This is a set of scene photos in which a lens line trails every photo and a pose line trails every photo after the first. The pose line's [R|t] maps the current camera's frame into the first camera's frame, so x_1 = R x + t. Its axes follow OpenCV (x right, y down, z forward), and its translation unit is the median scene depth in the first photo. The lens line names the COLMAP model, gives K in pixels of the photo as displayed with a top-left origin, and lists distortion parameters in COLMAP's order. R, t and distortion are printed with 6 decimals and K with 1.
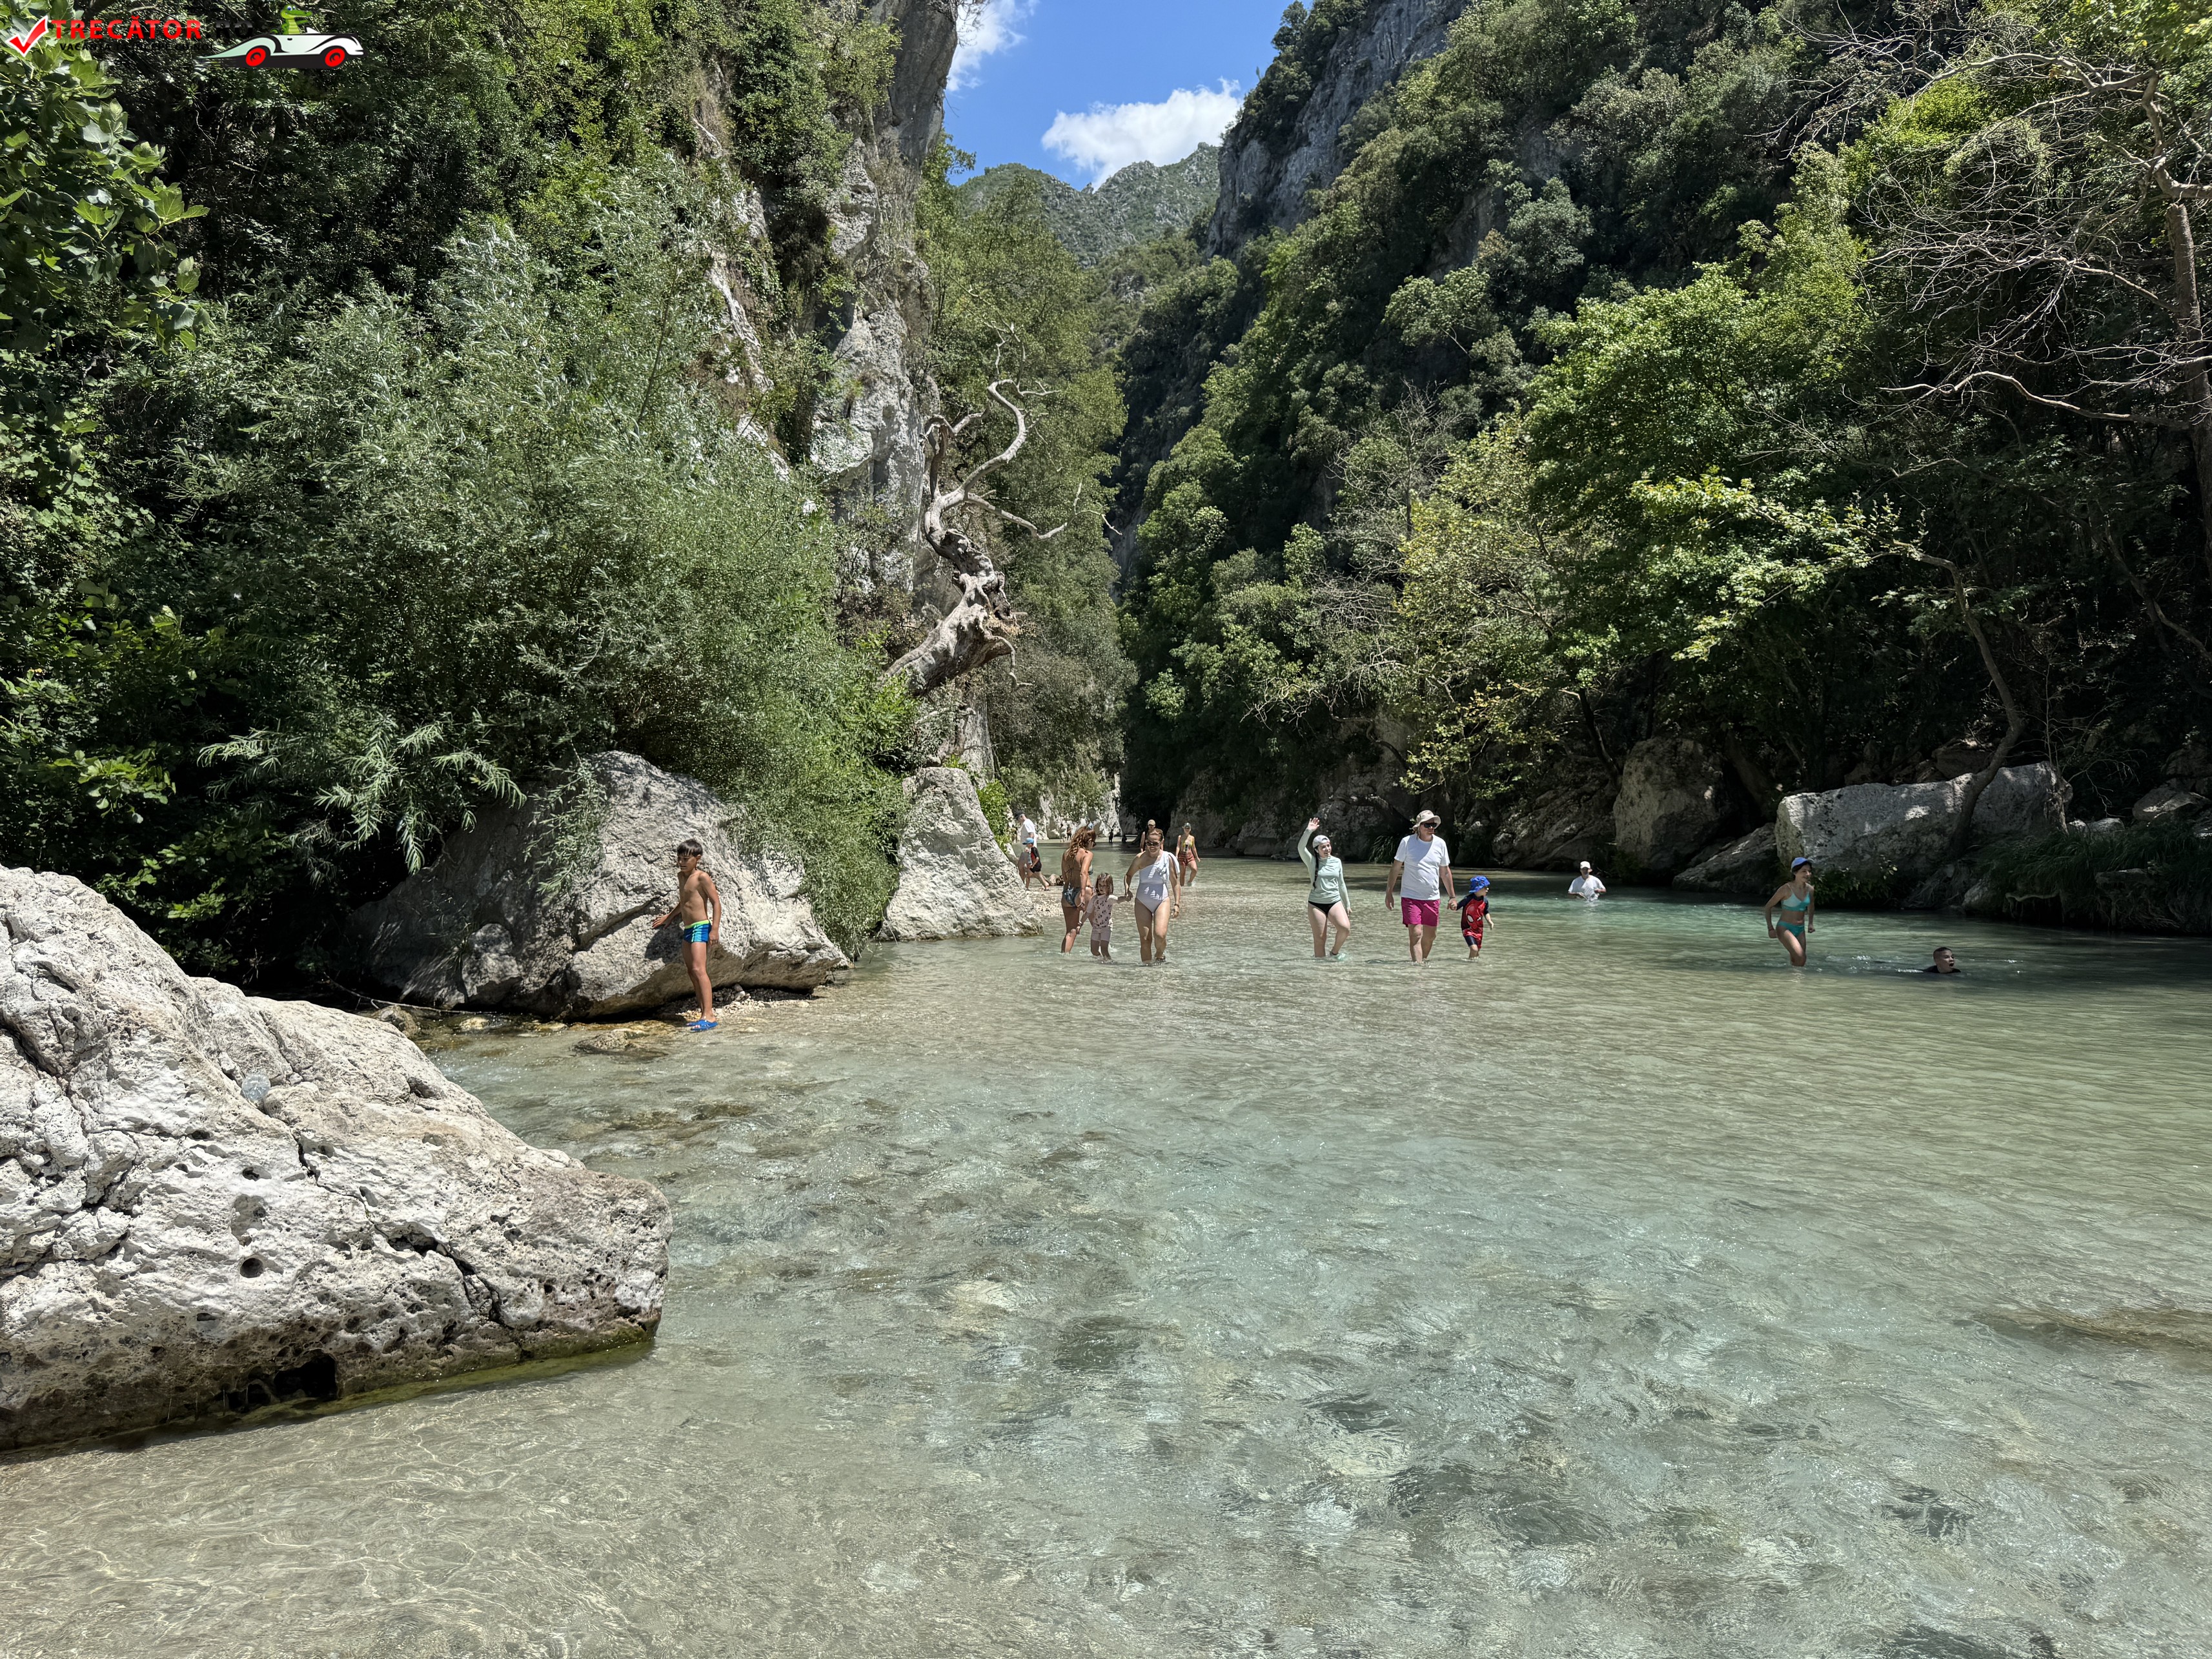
lens RADIAL K [[1539.0, 0, 1108.0], [0, 1539.0, 861.0], [0, 0, 1]] dist [0.049479, -0.083117]
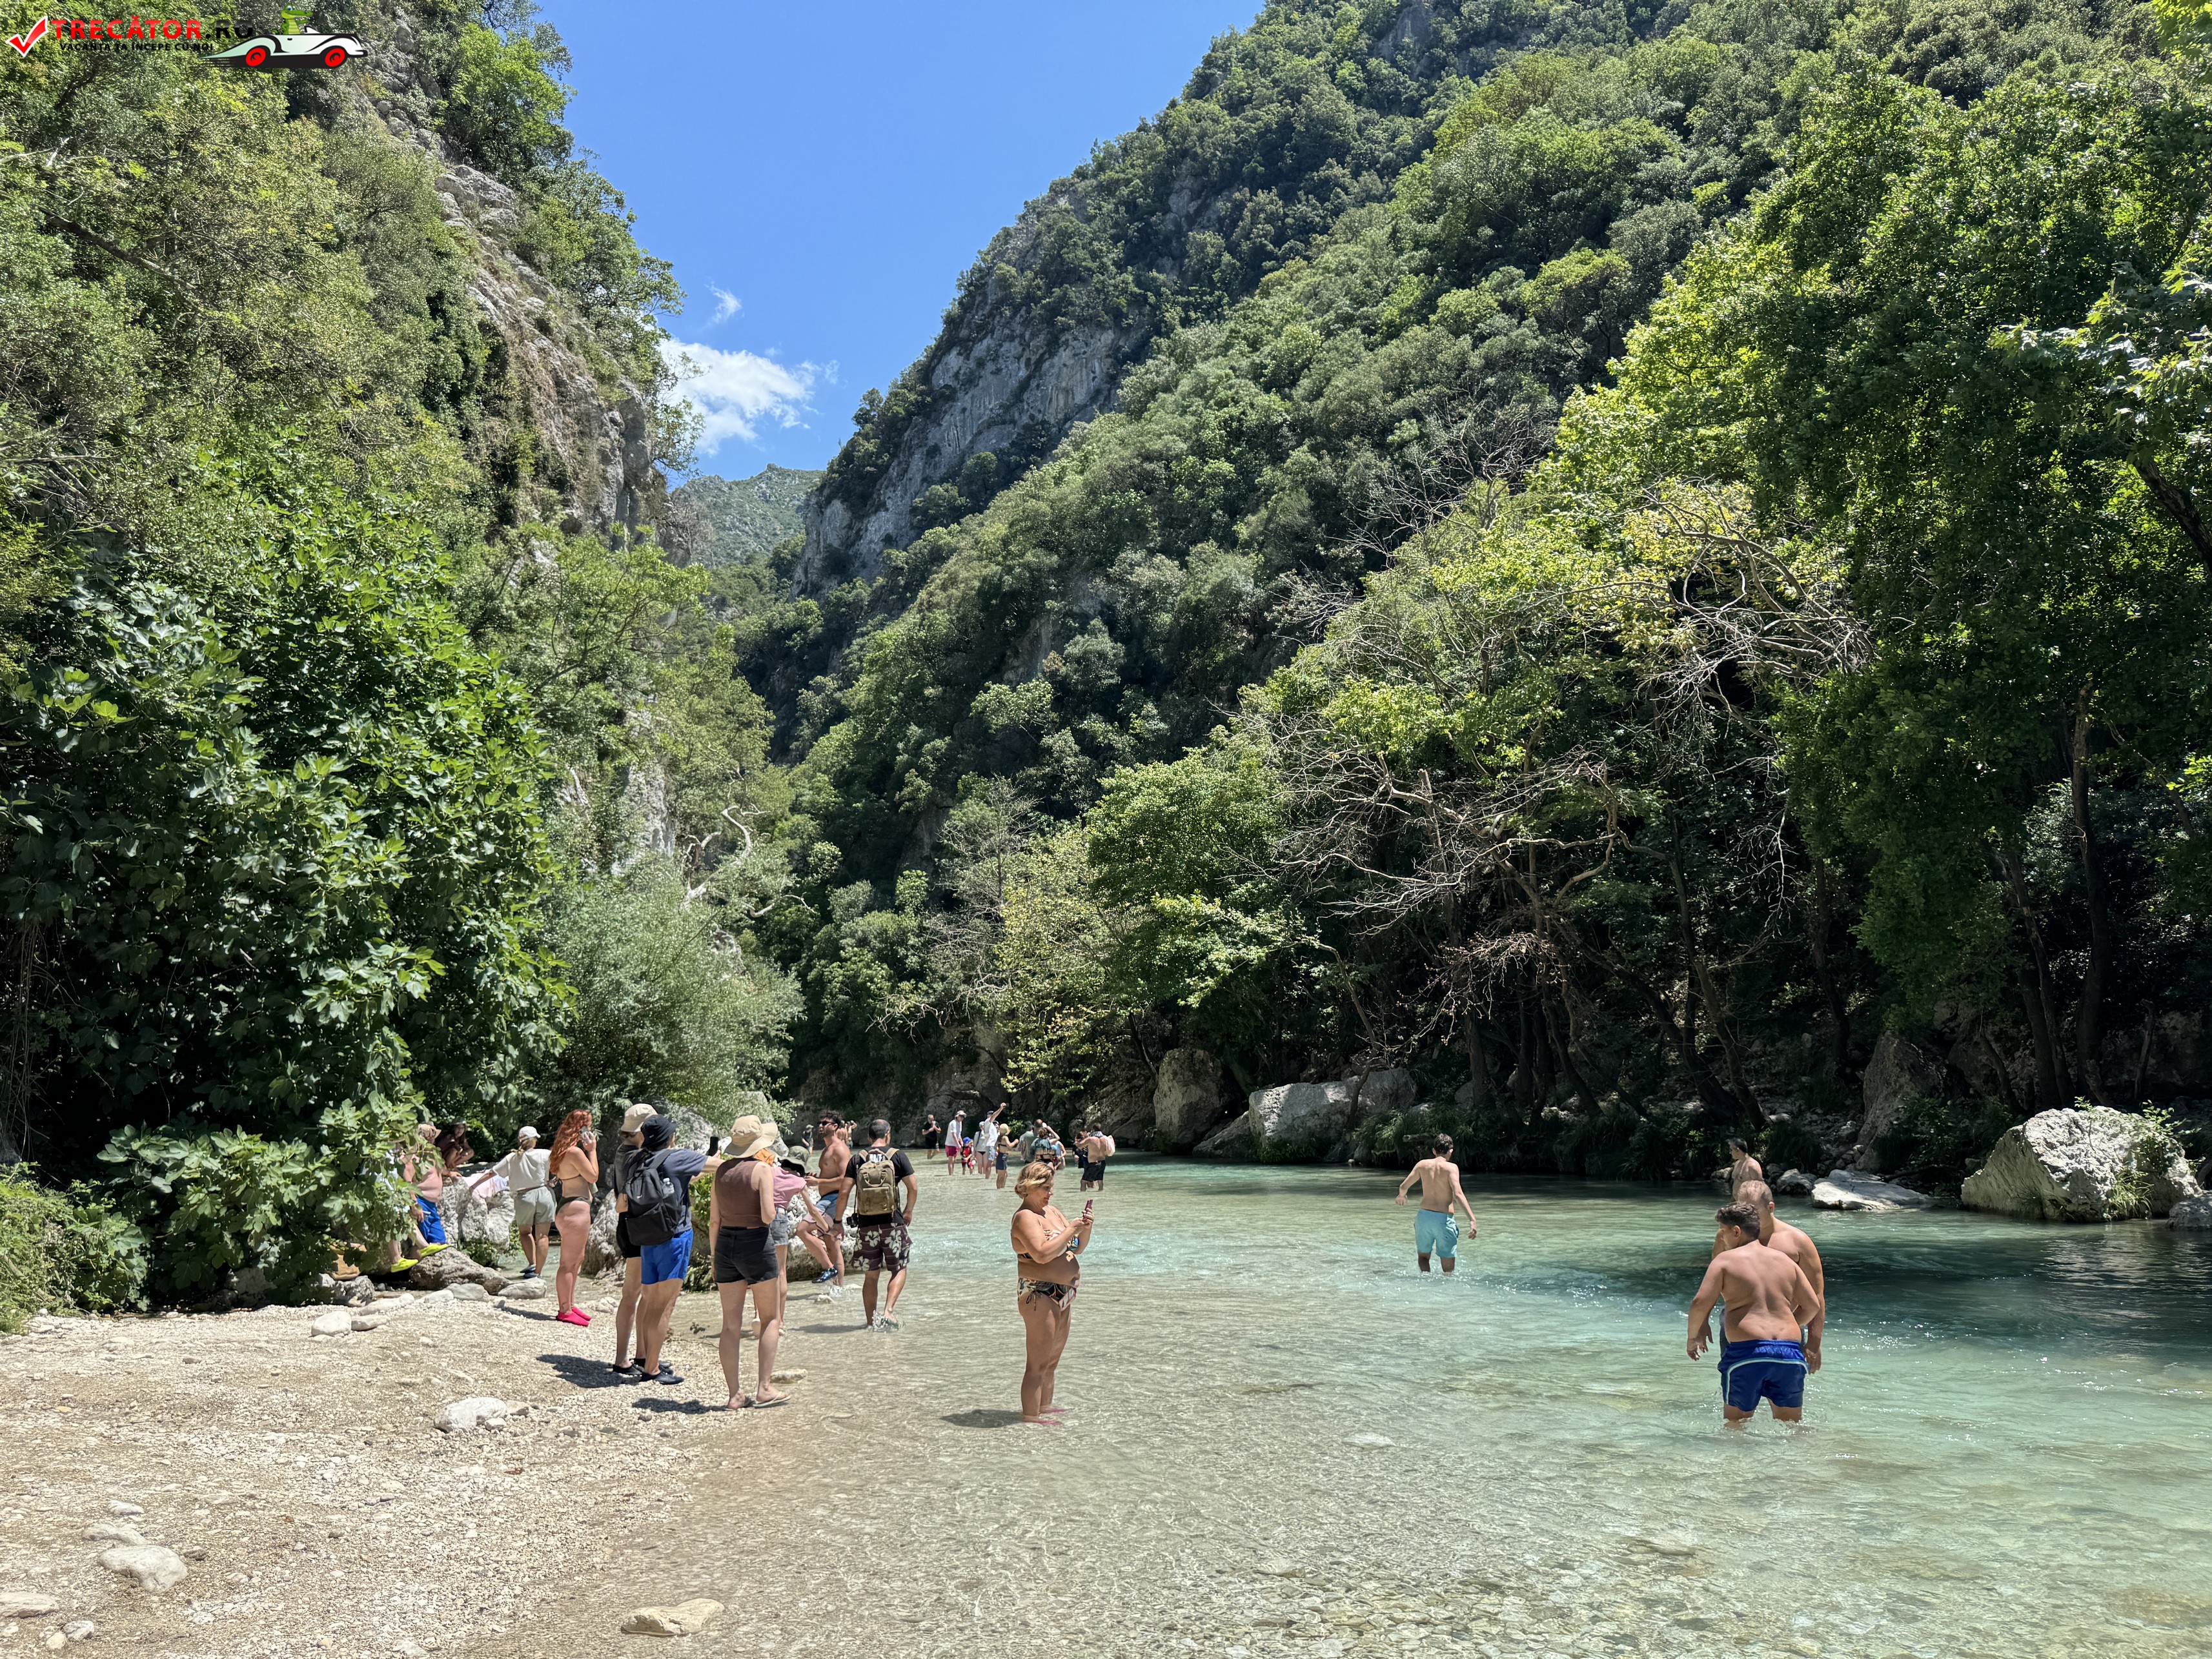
lens RADIAL K [[1539.0, 0, 1118.7], [0, 1539.0, 847.9], [0, 0, 1]] dist [0.049479, -0.083117]
pose [[0.959532, 0.021086, 0.280810, -0.070306], [0.033142, 0.981806, -0.186970, 0.001829], [-0.279643, 0.188710, 0.941376, -0.243414]]
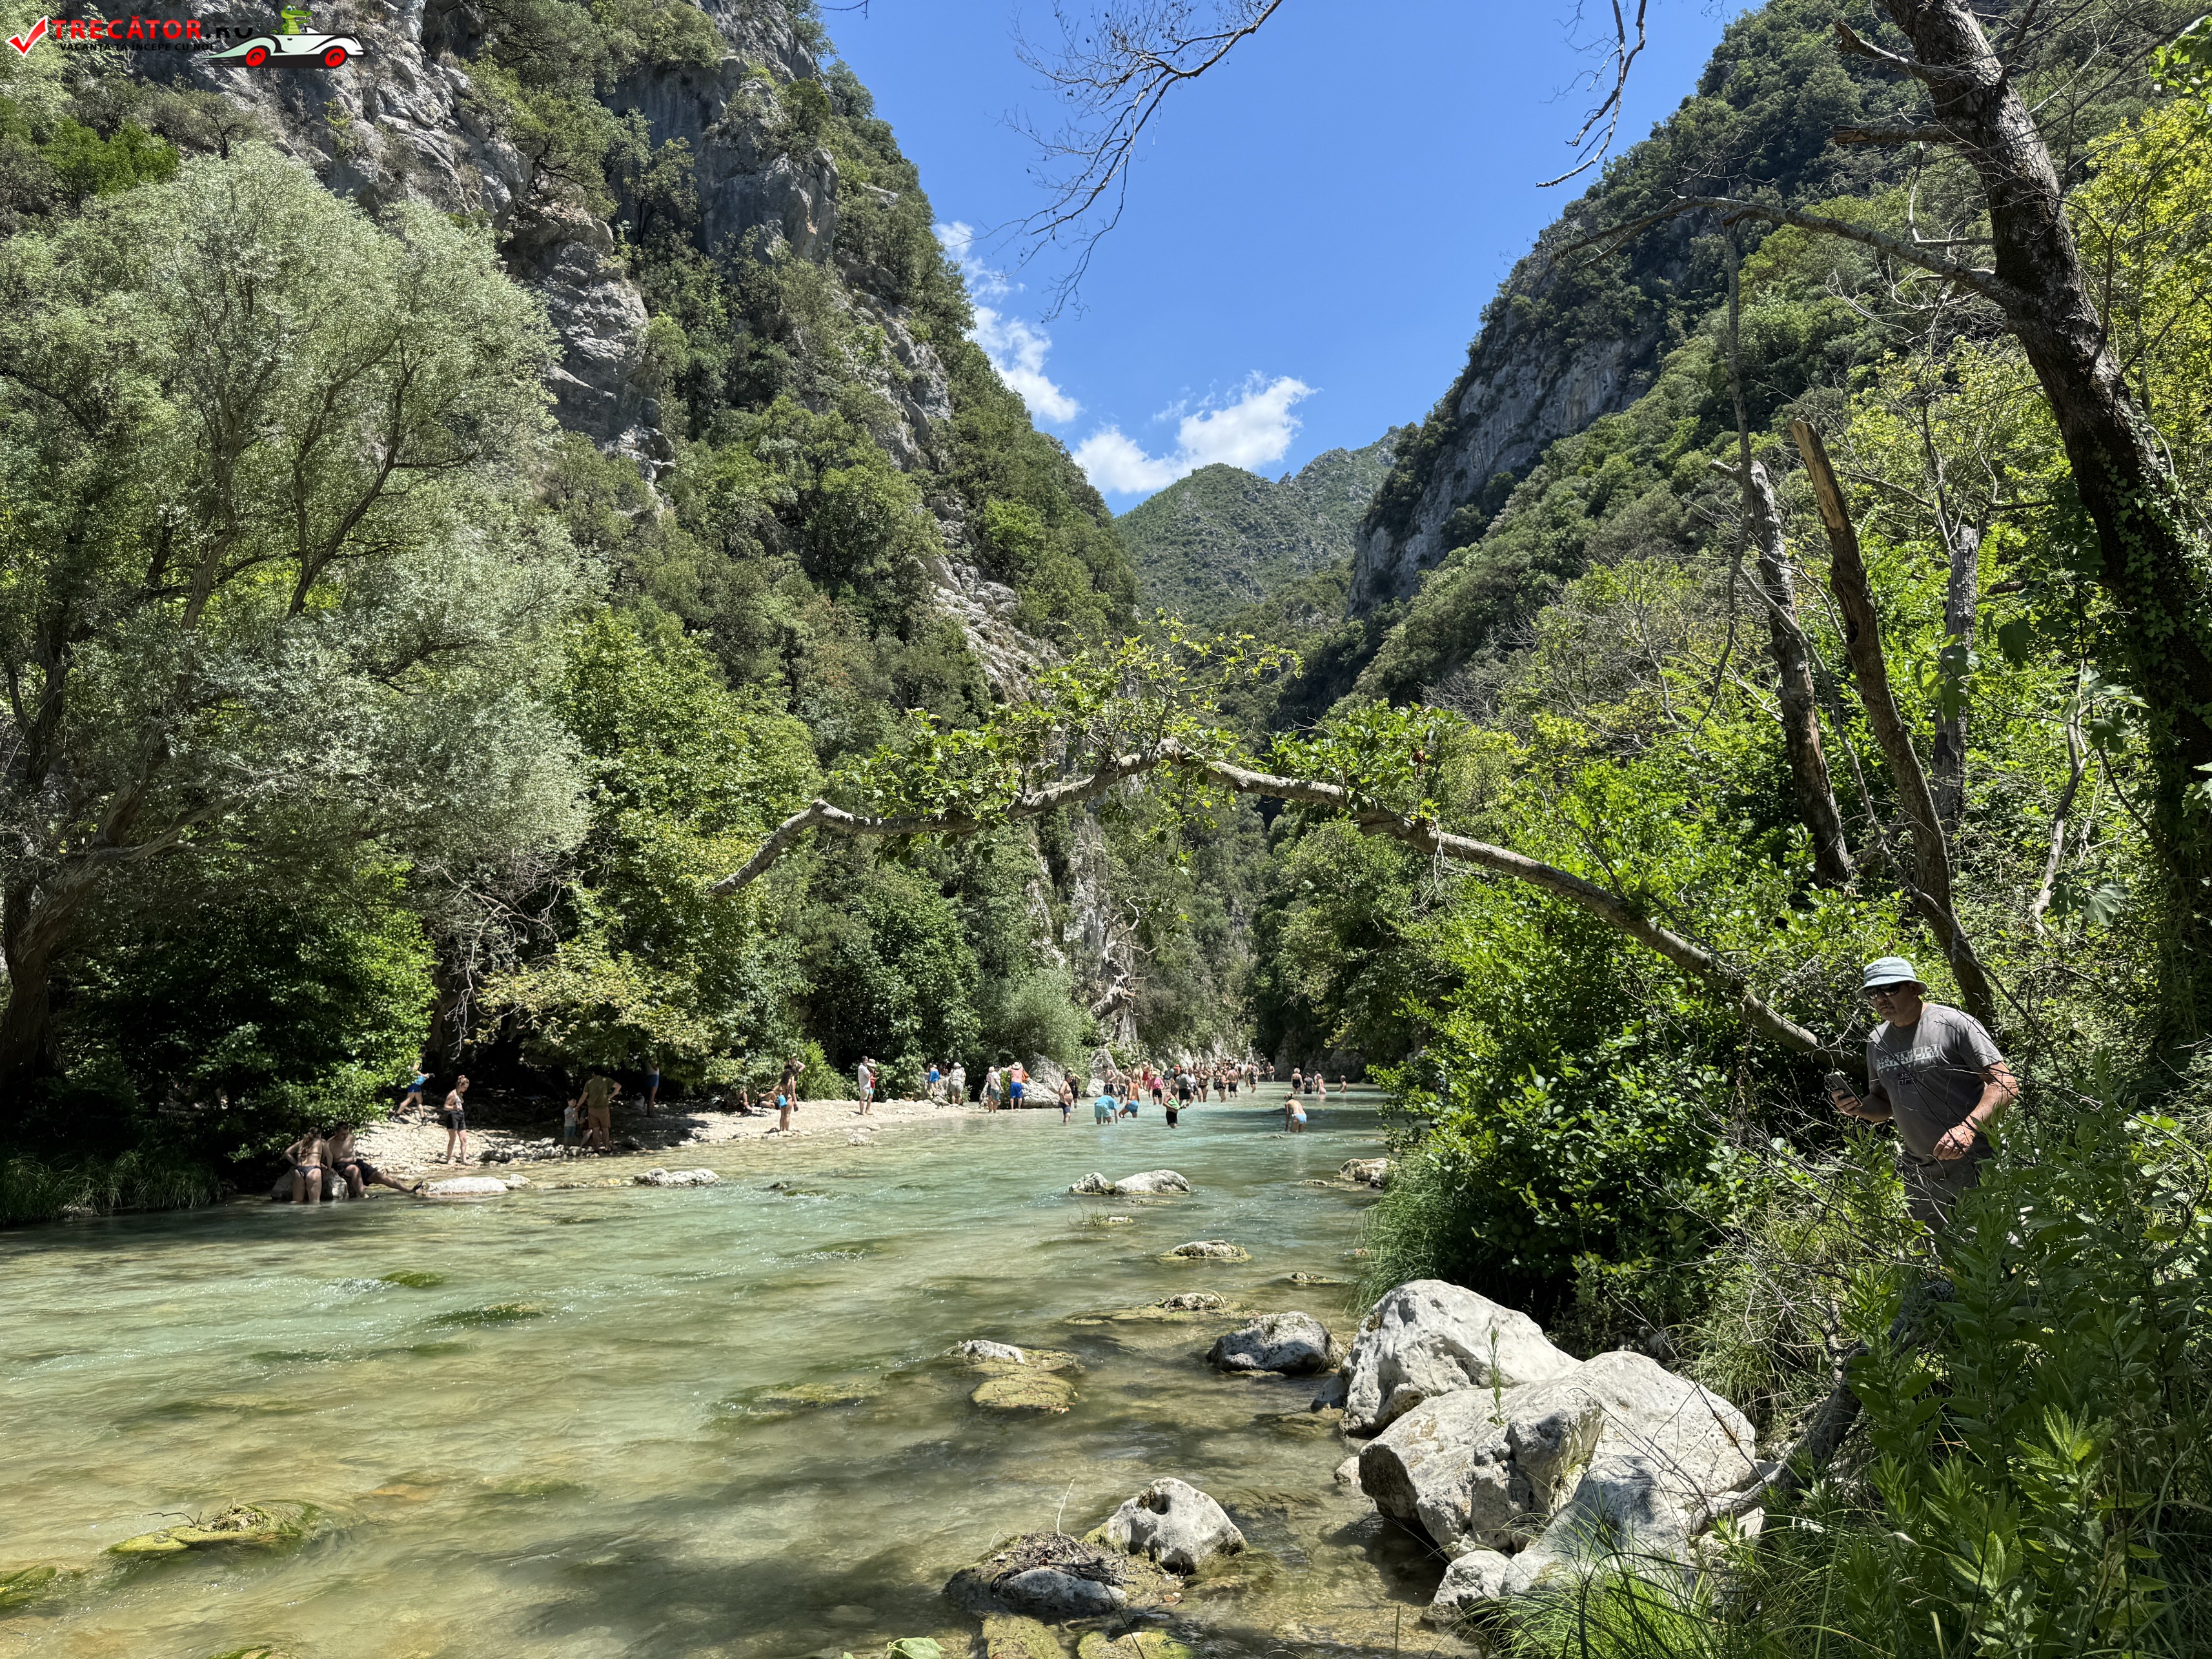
lens RADIAL K [[1539.0, 0, 1094.2], [0, 1539.0, 838.7], [0, 0, 1]] dist [0.049479, -0.083117]
pose [[0.988370, -0.028598, -0.149356, 0.154204], [0.003765, 0.986459, -0.163966, 0.016339], [0.152023, 0.161497, 0.975094, -0.935415]]
